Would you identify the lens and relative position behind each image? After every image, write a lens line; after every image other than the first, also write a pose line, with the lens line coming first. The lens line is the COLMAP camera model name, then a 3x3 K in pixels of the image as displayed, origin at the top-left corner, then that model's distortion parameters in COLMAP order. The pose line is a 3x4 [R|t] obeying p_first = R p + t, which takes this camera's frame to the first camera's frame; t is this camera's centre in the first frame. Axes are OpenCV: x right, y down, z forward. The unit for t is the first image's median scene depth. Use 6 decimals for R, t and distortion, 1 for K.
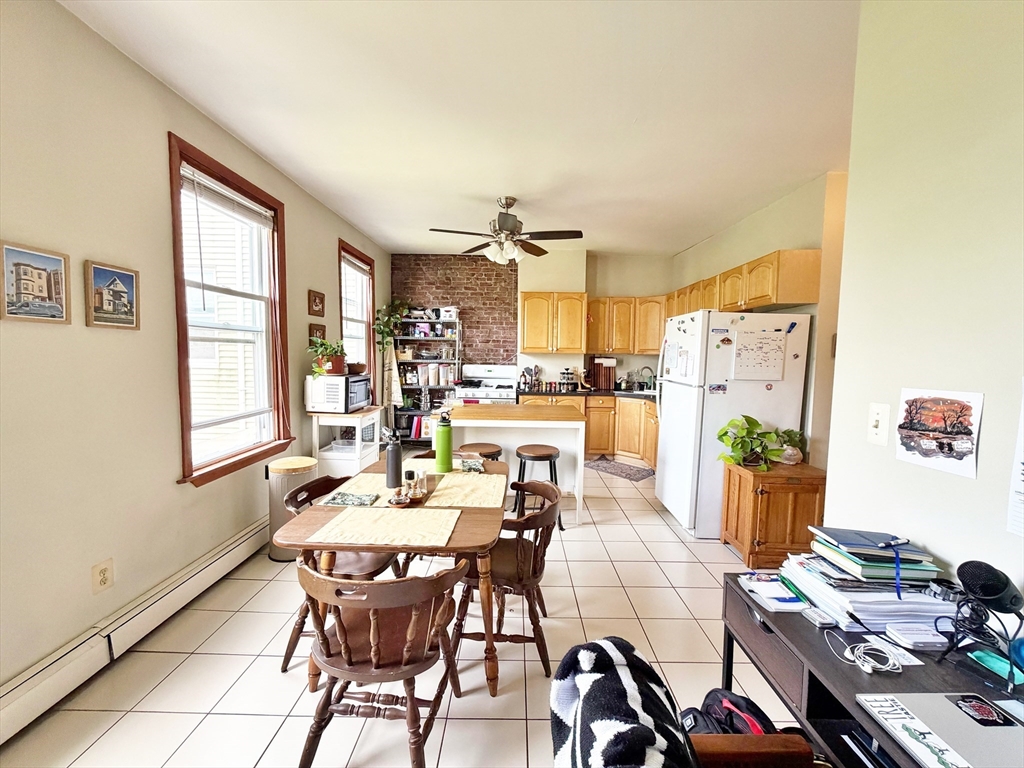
lens RADIAL K [[407.6, 0, 517.6], [0, 407.6, 383.5], [0, 0, 1]] dist [0.000414, 0.000009]
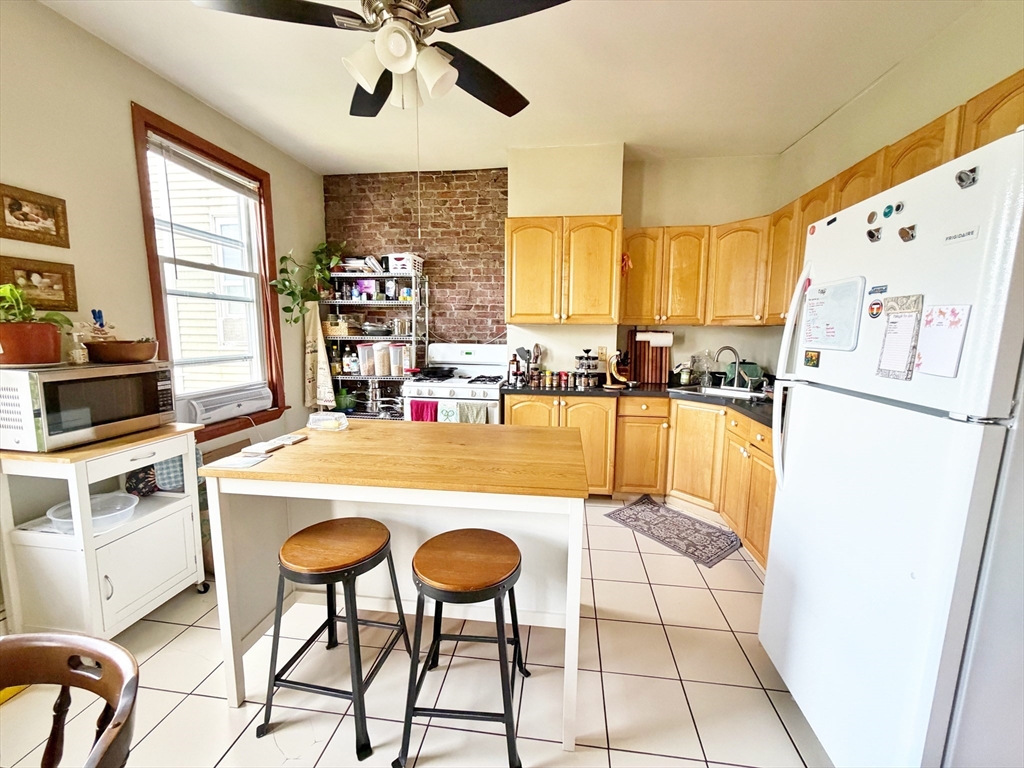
lens RADIAL K [[407.6, 0, 517.6], [0, 407.6, 383.5], [0, 0, 1]] dist [0.000414, 0.000009]
pose [[0.992601, 0.010351, -0.120981, 0.090331], [-0.004264, 0.998717, 0.050467, -0.016633], [0.121348, -0.049578, 0.991371, 0.383046]]
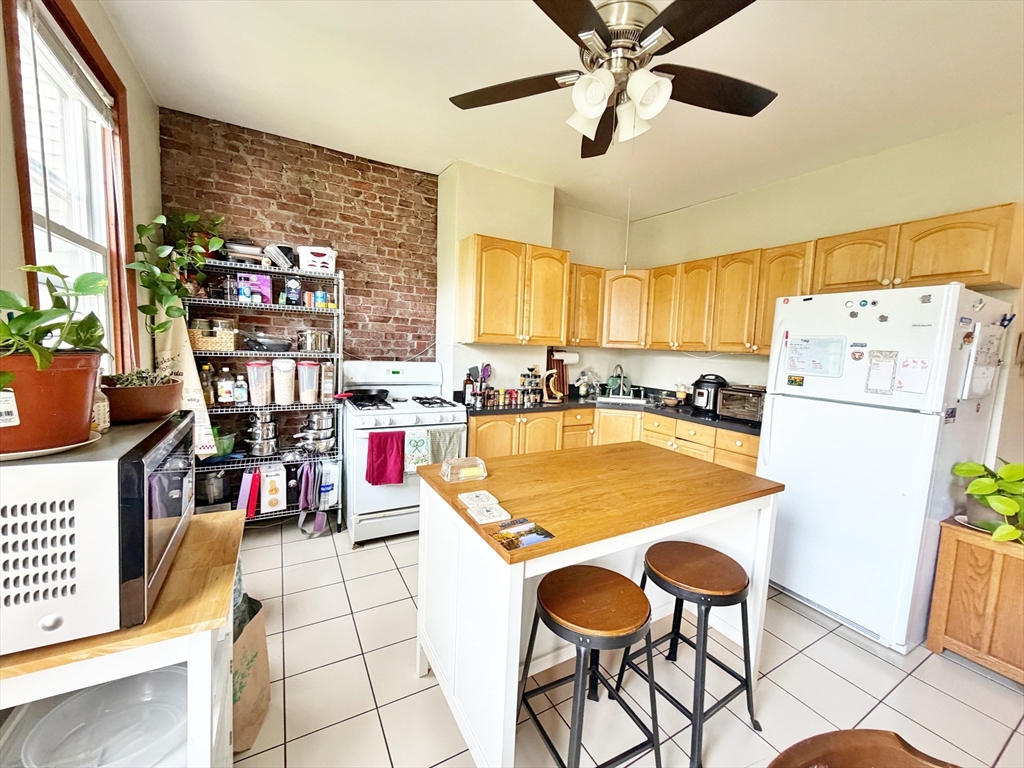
lens RADIAL K [[407.6, 0, 517.6], [0, 407.6, 383.5], [0, 0, 1]] dist [0.000414, 0.000009]
pose [[0.864966, -0.027446, 0.501080, -0.214356], [0.010473, 0.999273, 0.036654, -0.035714], [-0.501721, -0.026457, 0.864625, 0.442920]]
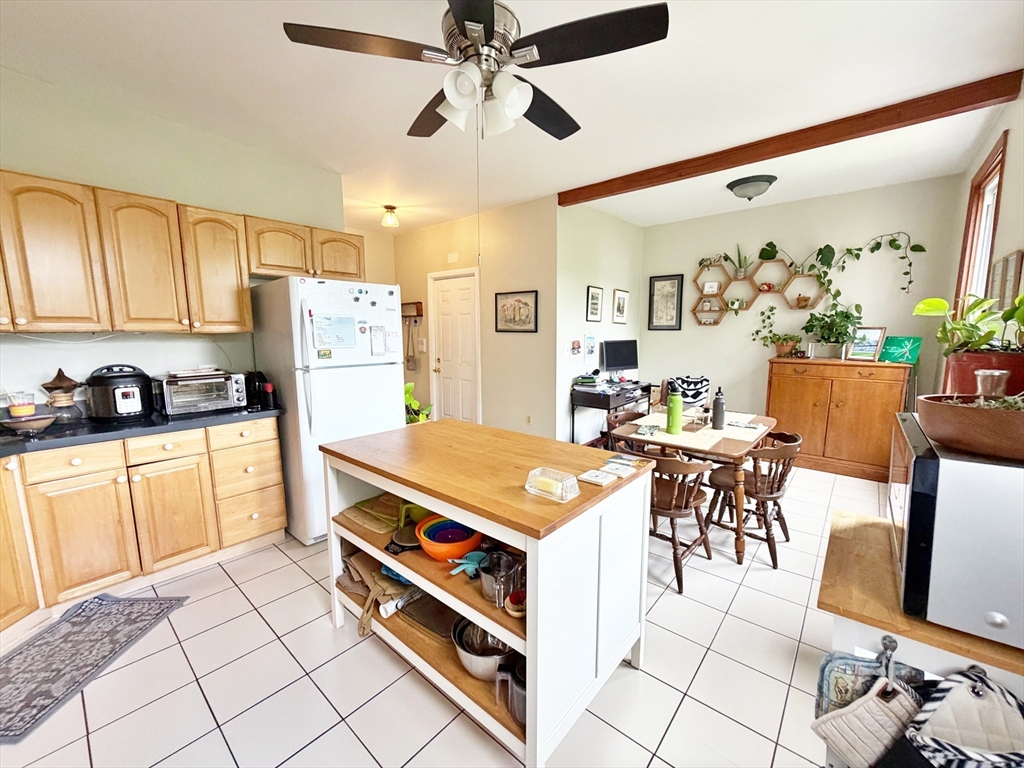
lens RADIAL K [[407.6, 0, 517.6], [0, 407.6, 383.5], [0, 0, 1]] dist [0.000414, 0.000009]
pose [[-0.761343, -0.094519, 0.641423, -0.237365], [0.040444, 0.980466, 0.192484, -0.069087], [-0.647087, 0.172488, -0.742649, 0.876142]]
